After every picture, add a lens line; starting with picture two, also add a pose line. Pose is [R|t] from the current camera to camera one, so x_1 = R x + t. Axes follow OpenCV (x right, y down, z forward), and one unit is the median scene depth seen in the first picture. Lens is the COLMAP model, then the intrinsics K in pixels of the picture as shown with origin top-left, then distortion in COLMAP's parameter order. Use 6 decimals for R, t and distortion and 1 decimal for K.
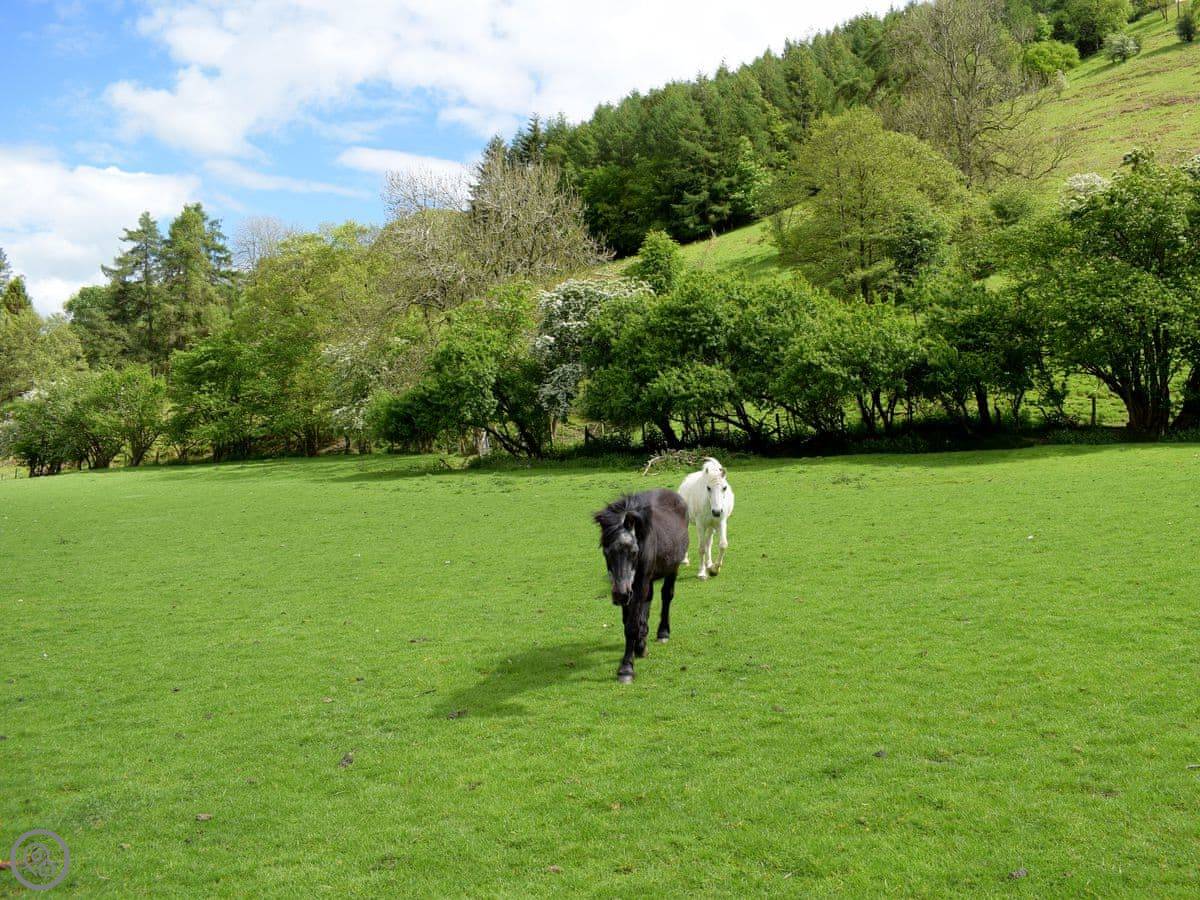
lens RADIAL K [[989.4, 0, 600.0], [0, 989.4, 450.0], [0, 0, 1]] dist [-0.047572, 0.003849]
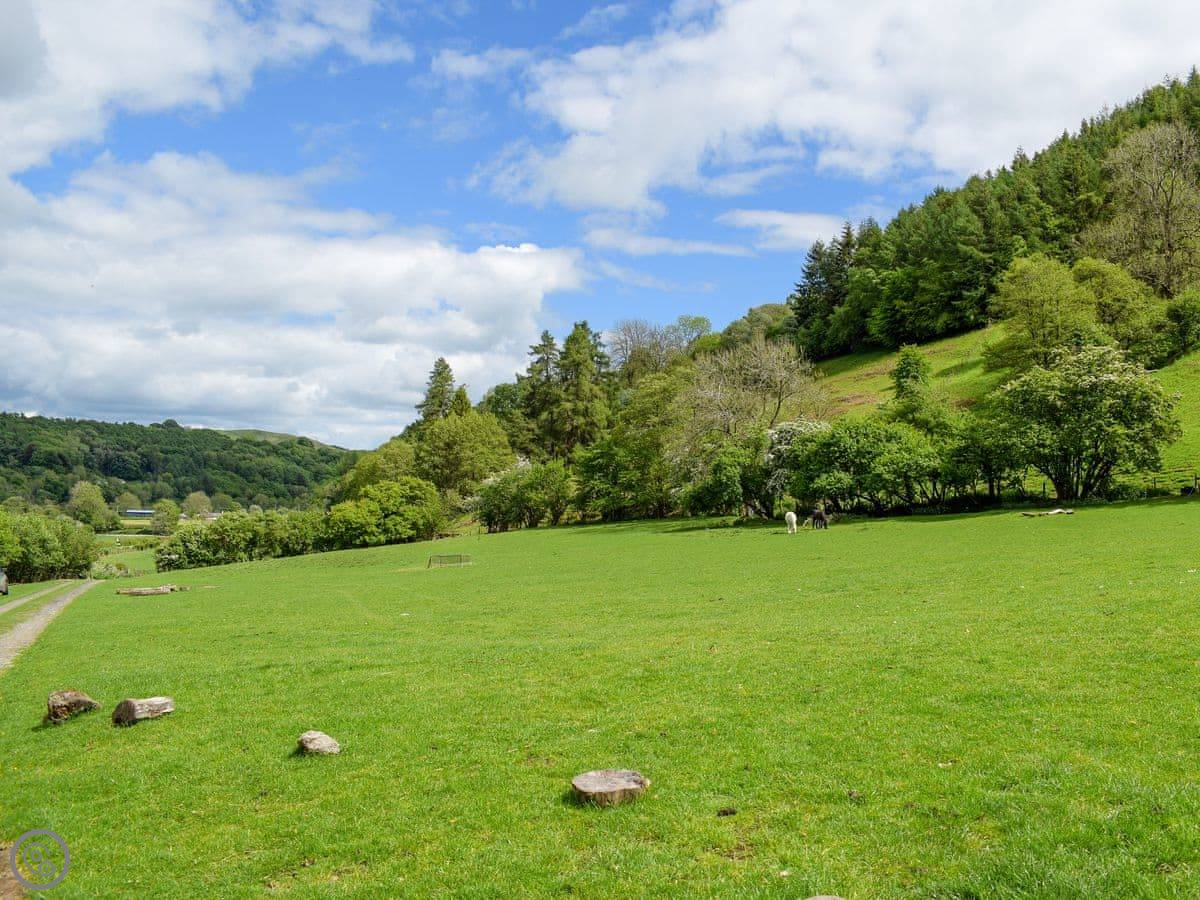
lens RADIAL K [[1112.9, 0, 600.0], [0, 1112.9, 450.0], [0, 0, 1]] dist [-0.091612, 0.003312]
pose [[0.932075, -0.036156, -0.360456, 0.214981], [0.019341, 0.998555, -0.050147, -0.012466], [0.361748, 0.039769, 0.931427, -0.574148]]
